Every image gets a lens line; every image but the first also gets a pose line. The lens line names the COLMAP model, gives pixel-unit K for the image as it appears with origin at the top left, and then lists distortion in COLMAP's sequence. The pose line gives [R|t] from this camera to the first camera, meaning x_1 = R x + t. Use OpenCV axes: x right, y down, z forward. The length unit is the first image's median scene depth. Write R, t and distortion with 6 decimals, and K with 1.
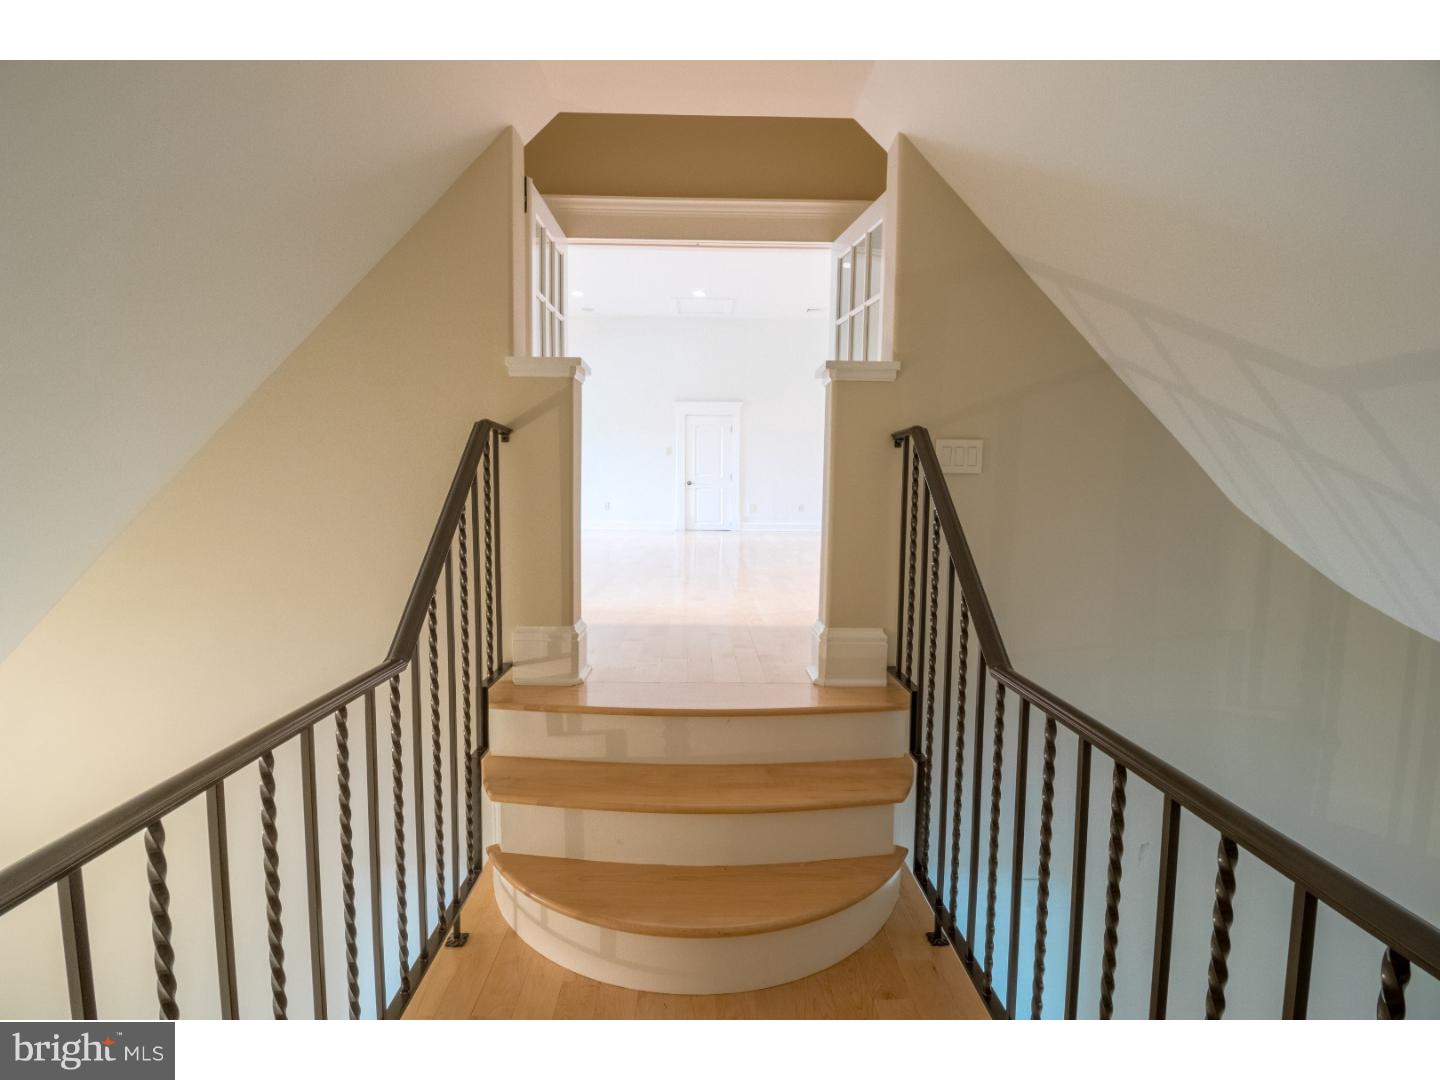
lens RADIAL K [[676.6, 0, 720.0], [0, 676.6, 543.7], [0, 0, 1]] dist [-0.005891, -0.001080]
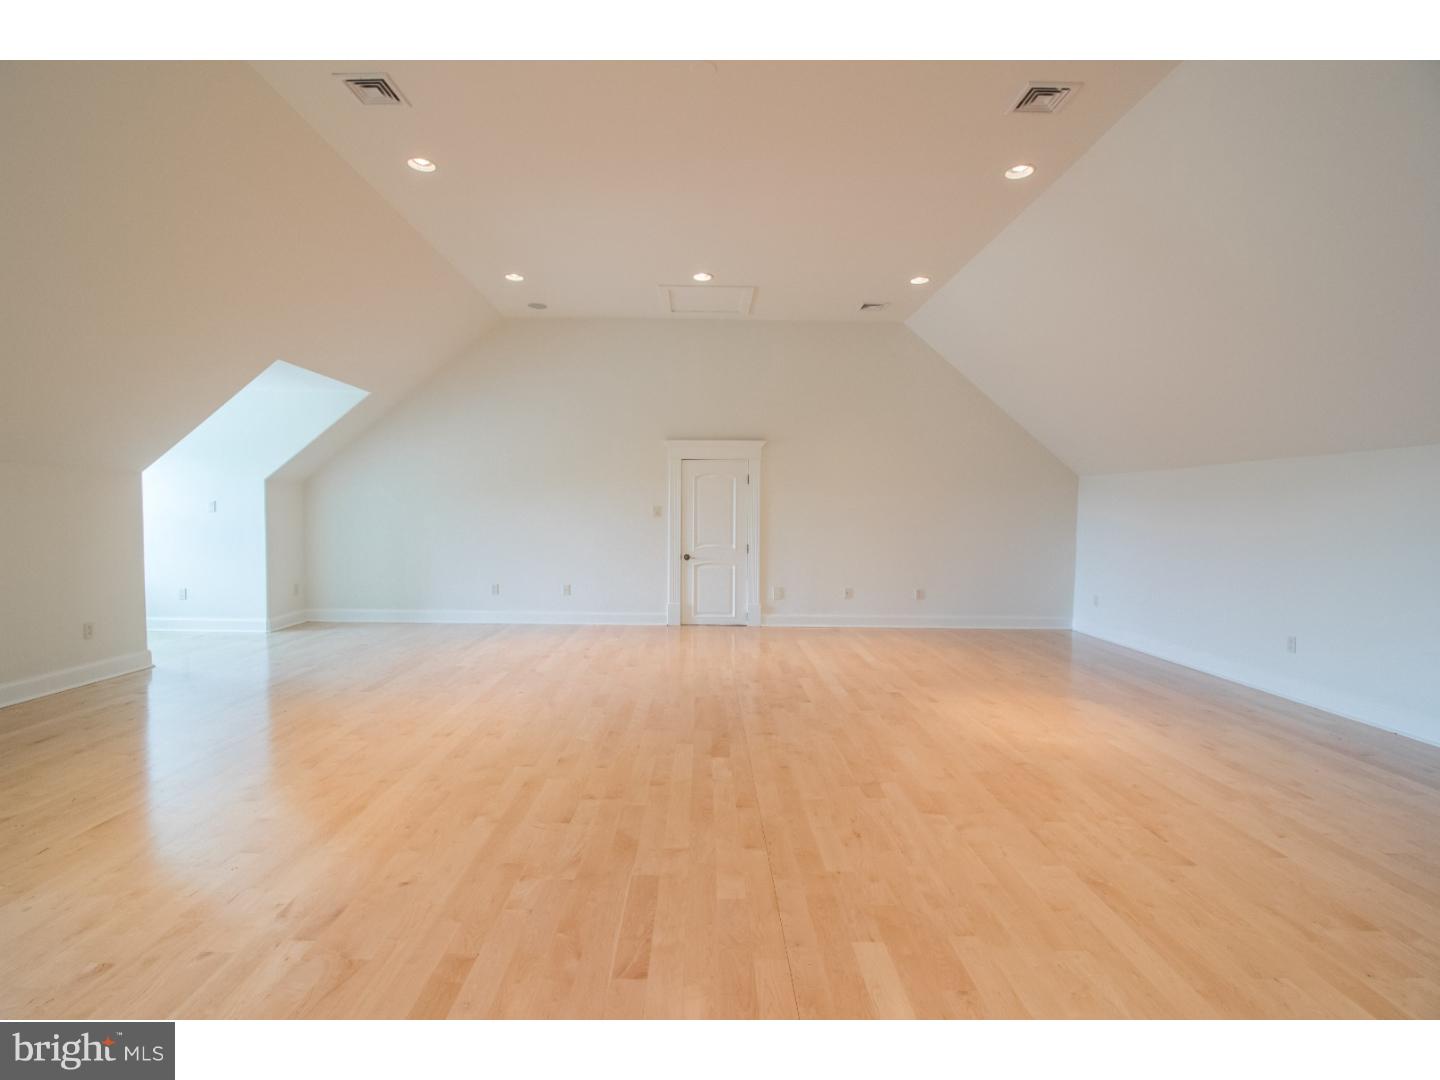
lens RADIAL K [[676.6, 0, 718.2], [0, 676.6, 537.8], [0, 0, 1]] dist [-0.005891, -0.001080]
pose [[0.999997, -0.000749, 0.002272, -0.014998], [0.000882, 0.998255, -0.059040, -0.068610], [-0.002224, 0.059041, 0.998253, 0.310076]]
